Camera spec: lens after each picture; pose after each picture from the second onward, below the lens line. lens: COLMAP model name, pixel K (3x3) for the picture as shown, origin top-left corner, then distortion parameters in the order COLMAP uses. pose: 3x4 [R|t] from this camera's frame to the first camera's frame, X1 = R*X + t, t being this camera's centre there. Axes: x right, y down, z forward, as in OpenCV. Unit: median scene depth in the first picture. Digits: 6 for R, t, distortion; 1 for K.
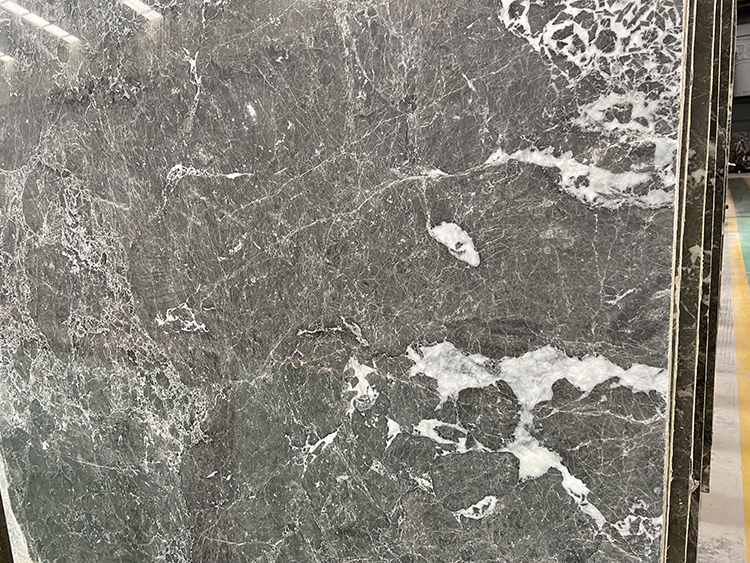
lens RADIAL K [[572.1, 0, 378.3], [0, 572.1, 280.1], [0, 0, 1]] dist [0.121701, -0.125148]
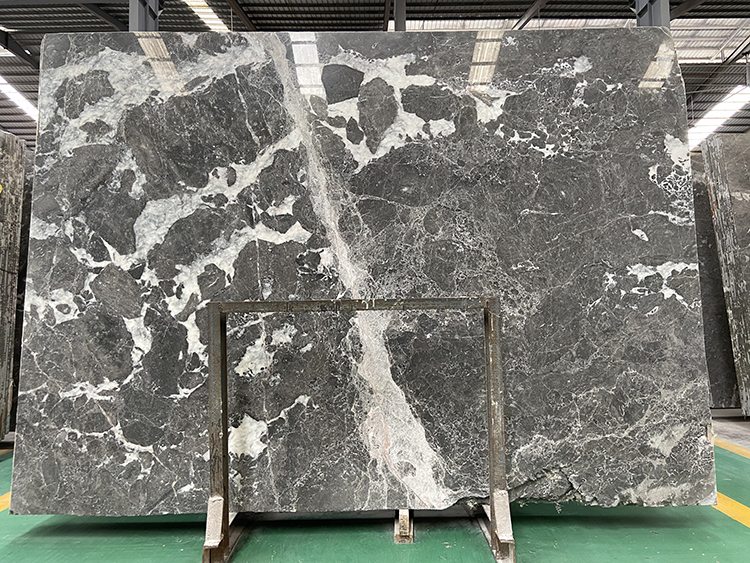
lens RADIAL K [[572.1, 0, 375.7], [0, 572.1, 279.6], [0, 0, 1]] dist [0.121701, -0.125148]
pose [[0.946390, -0.064545, -0.316511, -0.252596], [0.086317, 0.994735, 0.055242, -0.113597], [0.311279, -0.079601, 0.946979, -2.553087]]
